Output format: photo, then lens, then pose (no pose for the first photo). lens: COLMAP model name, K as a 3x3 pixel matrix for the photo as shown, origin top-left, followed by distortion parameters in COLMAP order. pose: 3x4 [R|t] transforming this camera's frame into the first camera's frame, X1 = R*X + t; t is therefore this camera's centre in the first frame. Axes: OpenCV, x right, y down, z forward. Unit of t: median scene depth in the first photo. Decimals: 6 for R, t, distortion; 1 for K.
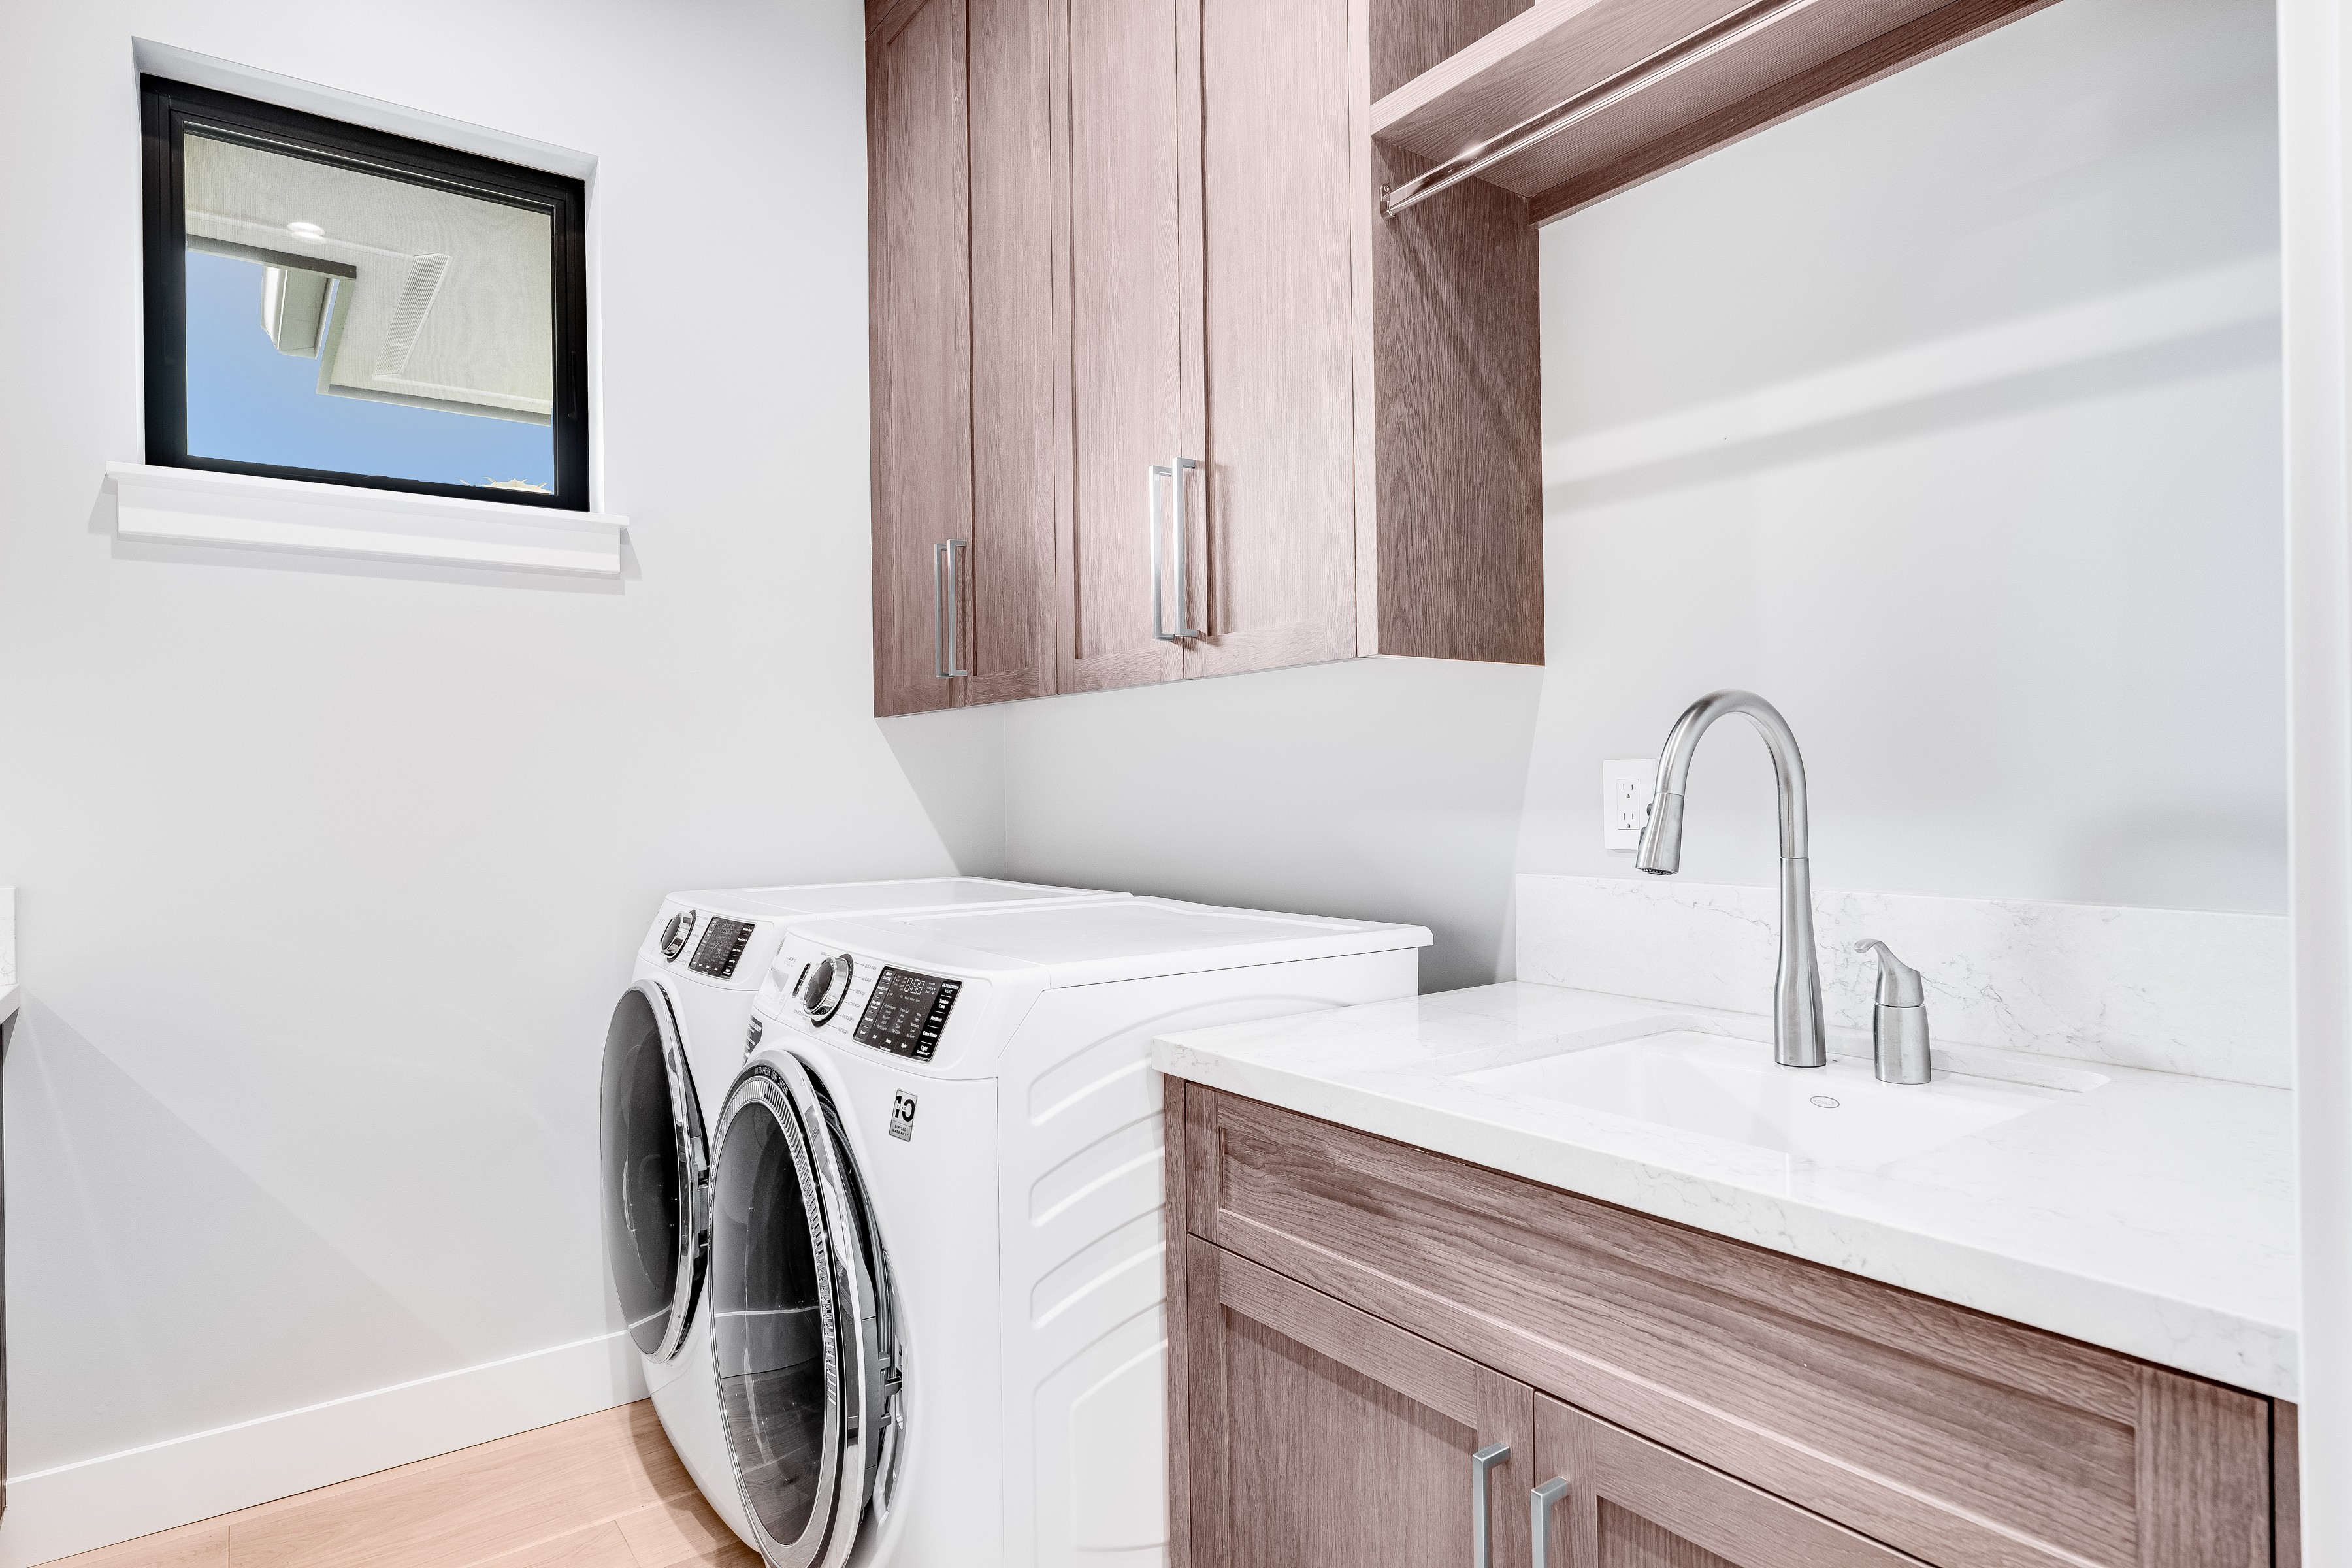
lens RADIAL K [[1307.4, 0, 1176.0], [0, 1307.4, 784.0], [0, 0, 1]] dist [0.001923, 0.001709]
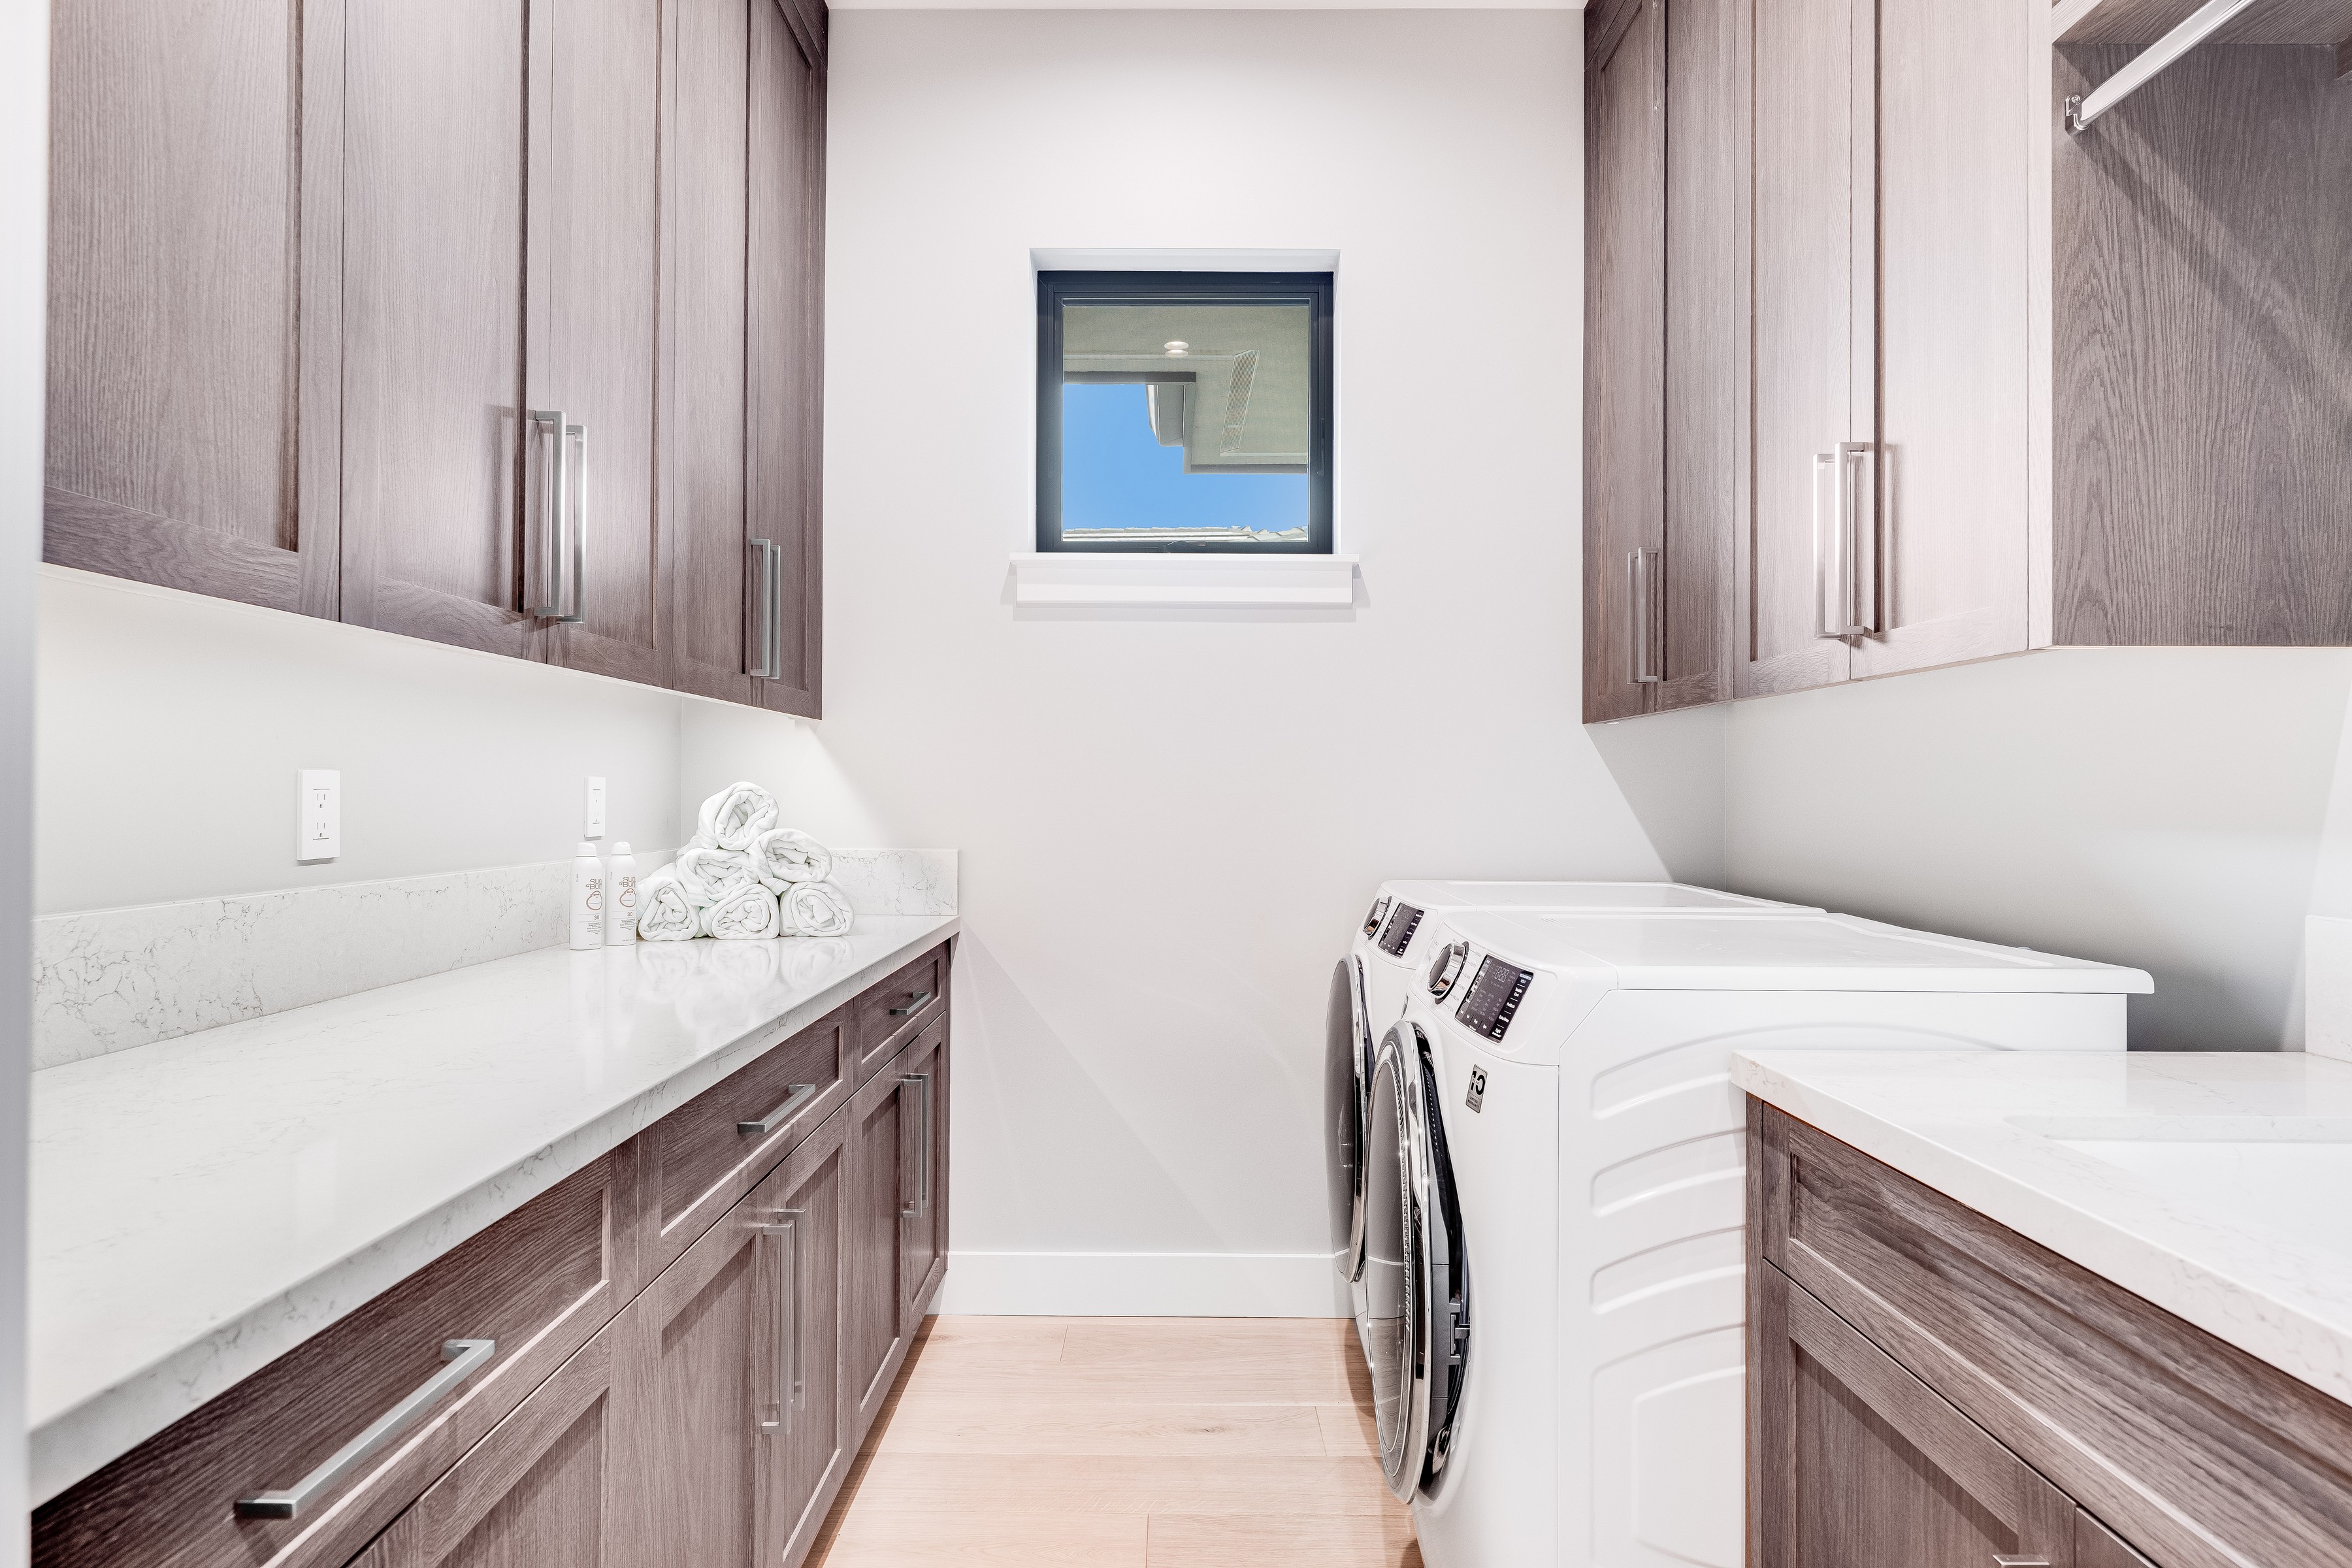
lens RADIAL K [[1292.0, 0, 1176.0], [0, 1292.0, 784.0], [0, 0, 1]] dist [0.003492, 0.000078]
pose [[0.805176, 0.013199, -0.592889, 0.192808], [-0.014193, 0.999895, 0.002984, -0.002726], [0.592866, 0.006012, 0.805279, -0.024828]]
